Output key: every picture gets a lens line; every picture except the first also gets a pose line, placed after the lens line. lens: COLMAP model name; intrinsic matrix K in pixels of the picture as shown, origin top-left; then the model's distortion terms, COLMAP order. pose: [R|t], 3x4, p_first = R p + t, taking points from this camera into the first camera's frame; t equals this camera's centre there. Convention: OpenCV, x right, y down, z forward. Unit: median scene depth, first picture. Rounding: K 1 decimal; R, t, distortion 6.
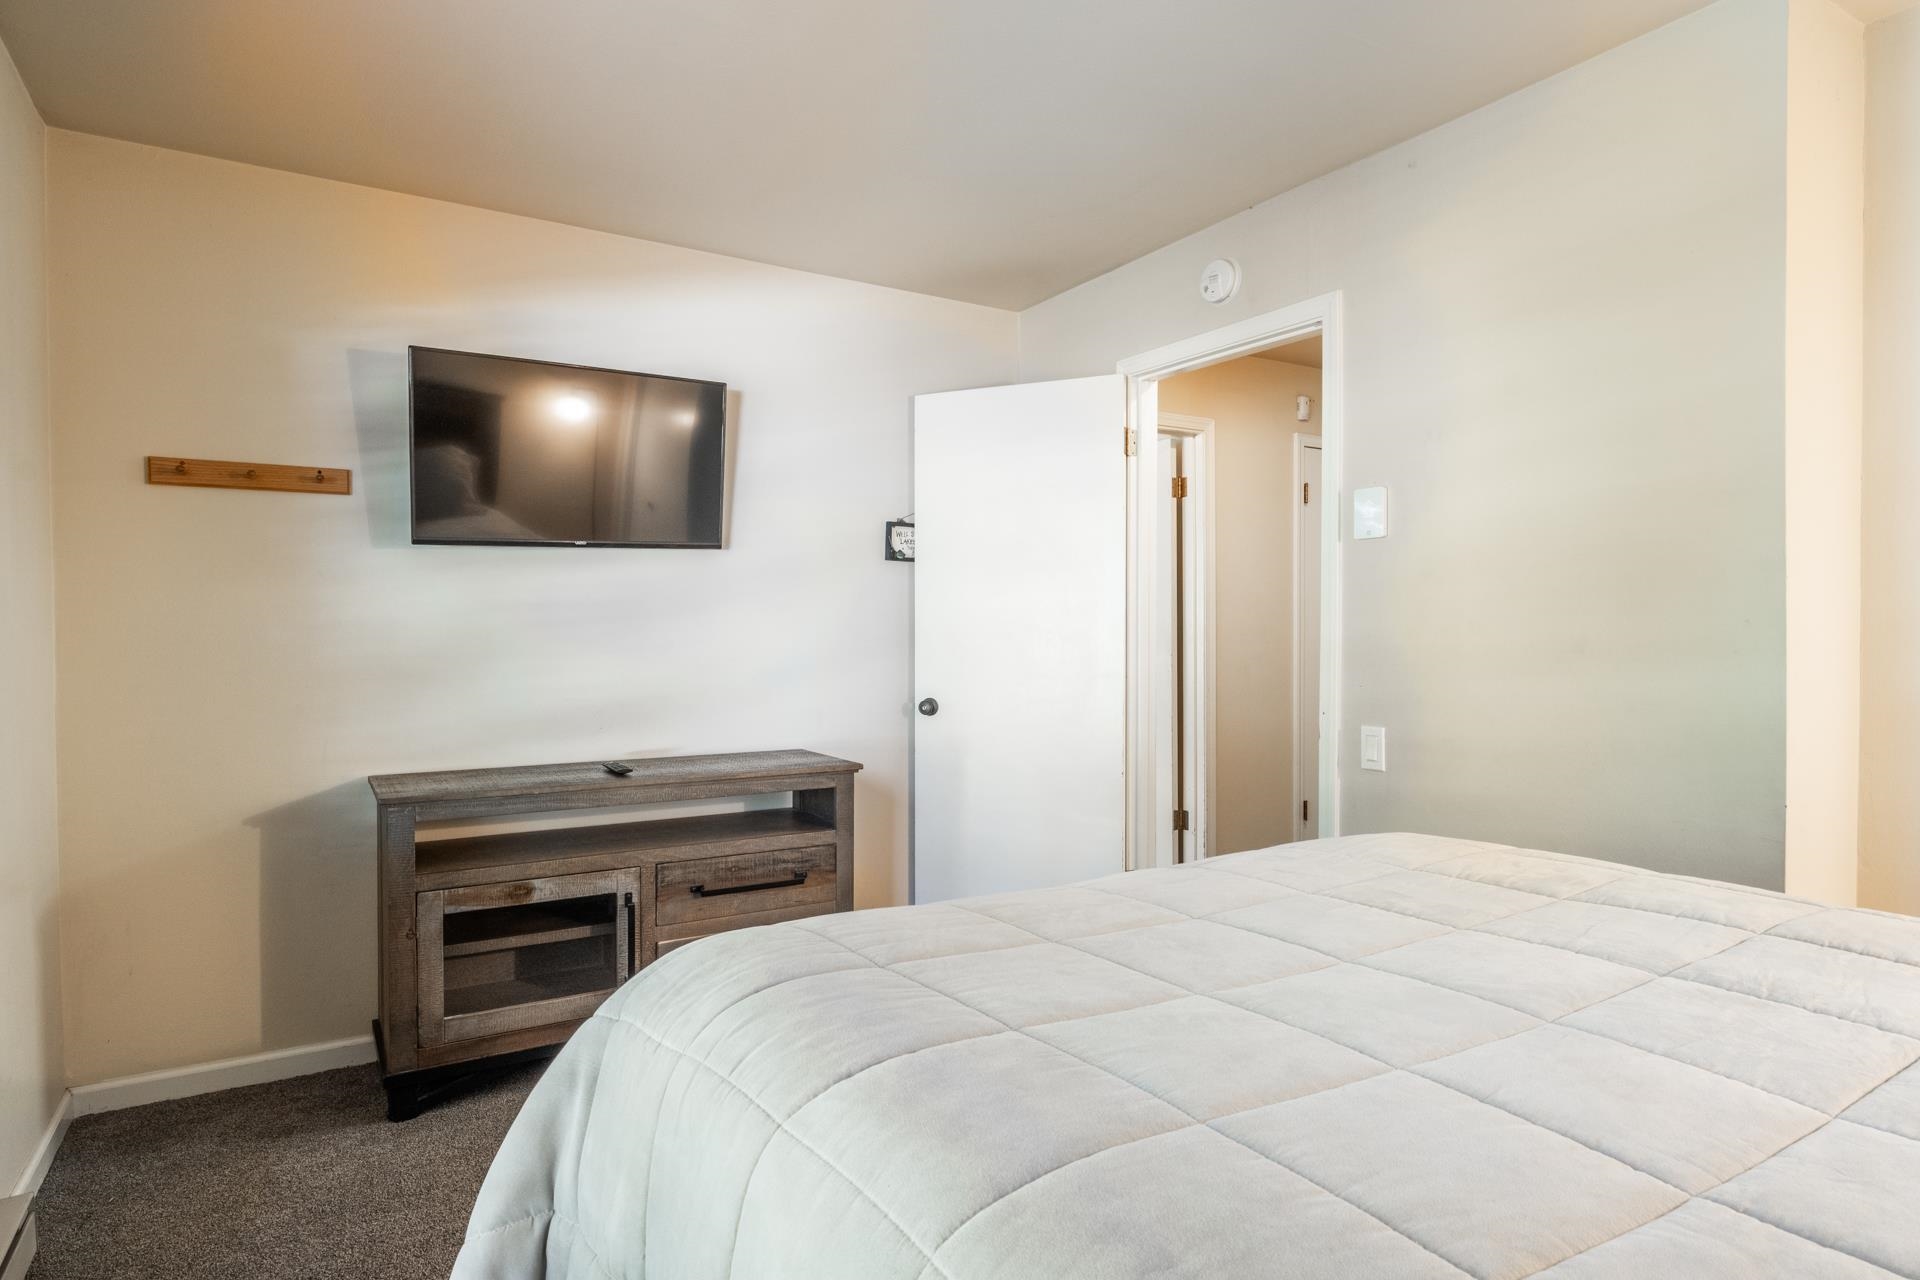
lens RADIAL K [[1018.7, 0, 960.1], [0, 1018.7, 641.4], [0, 0, 1]] dist [-0.000073, -0.003382]
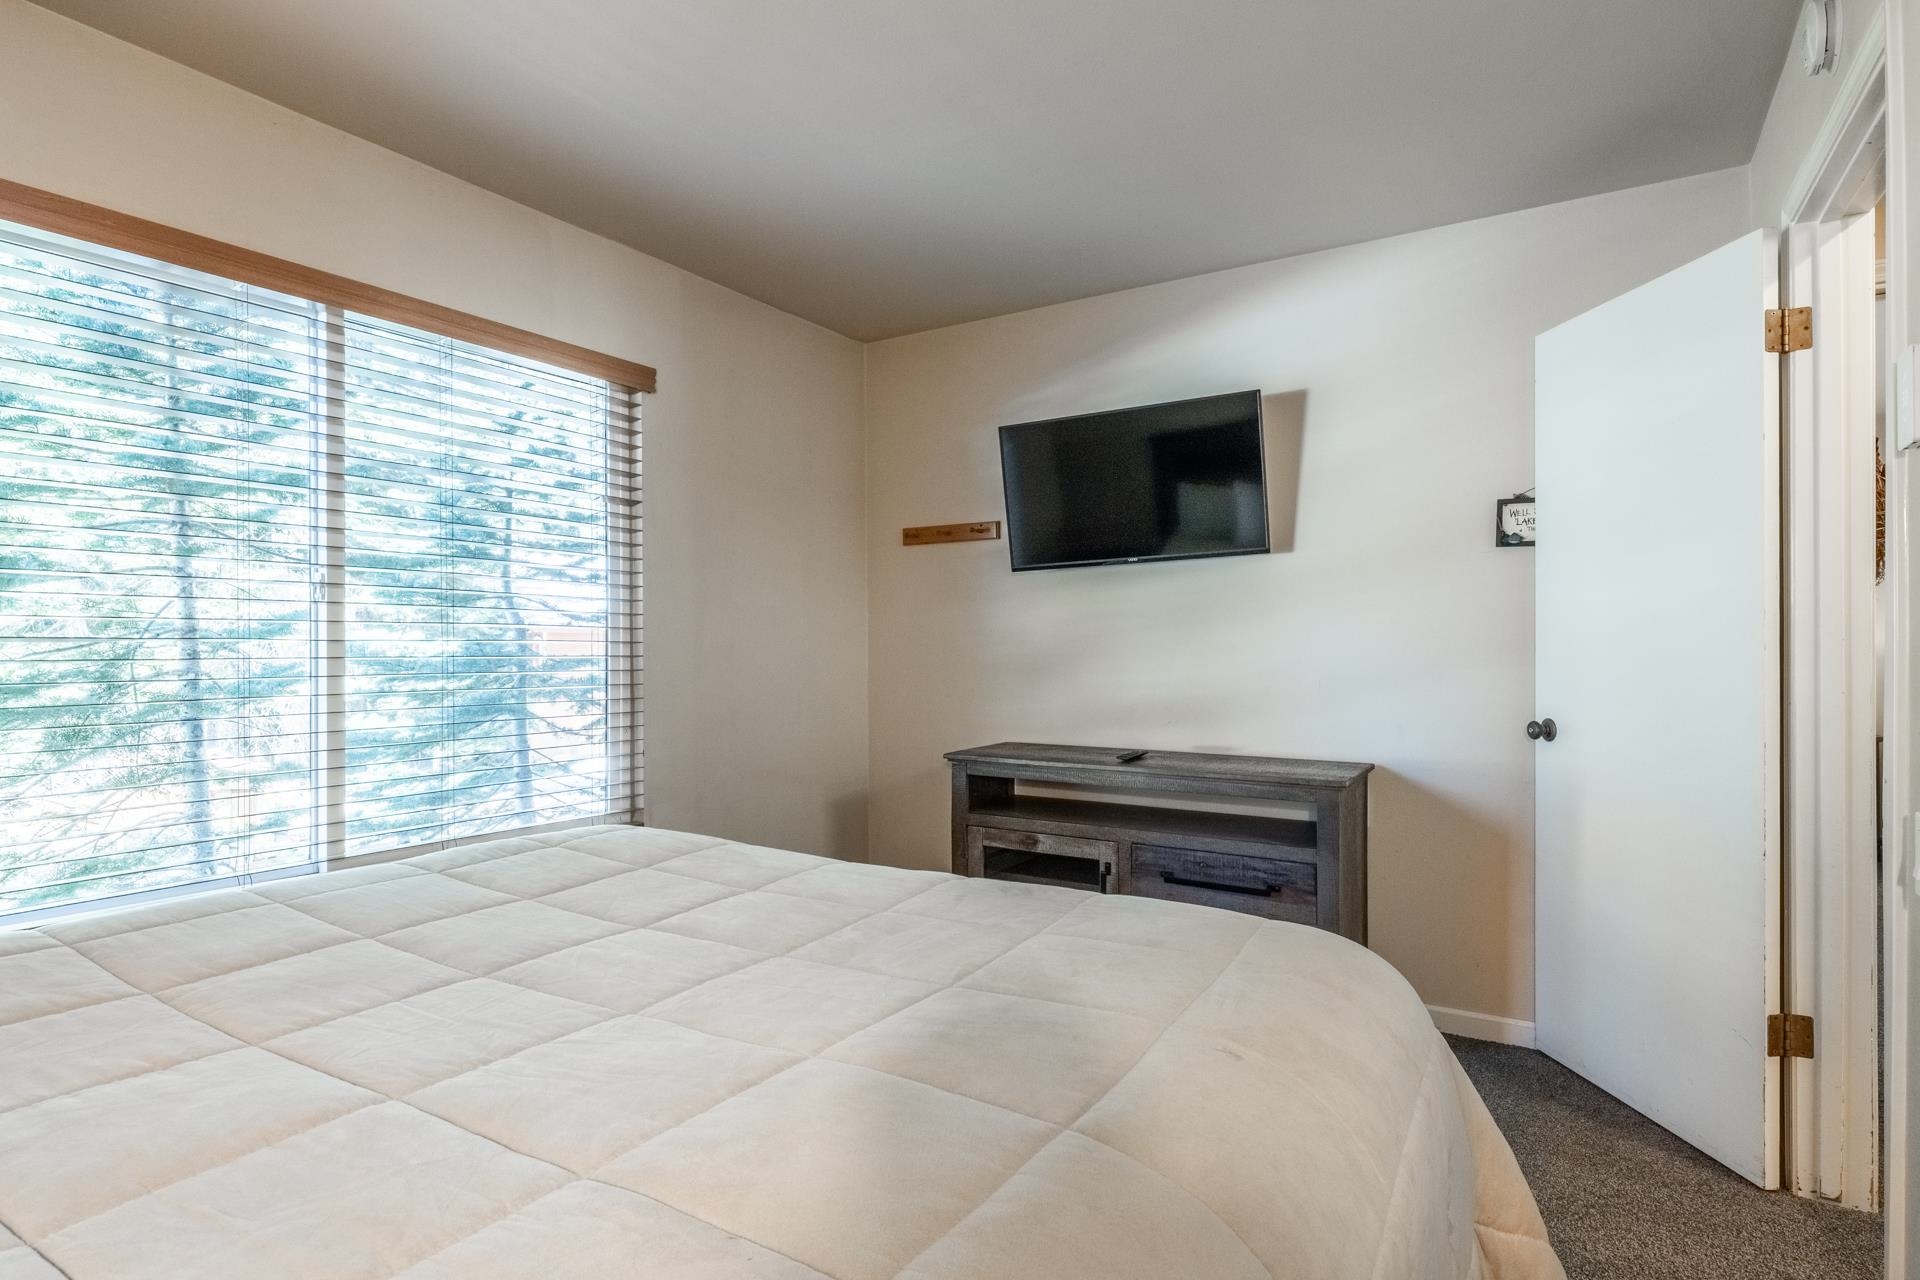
lens RADIAL K [[1018.7, 0, 955.0], [0, 1018.7, 641.2], [0, 0, 1]] dist [-0.000073, -0.003382]
pose [[0.446735, 0.002241, -0.894663, 0.578344], [-0.001632, 0.999997, 0.001690, -0.005584], [0.894665, 0.000705, 0.446738, 0.301225]]
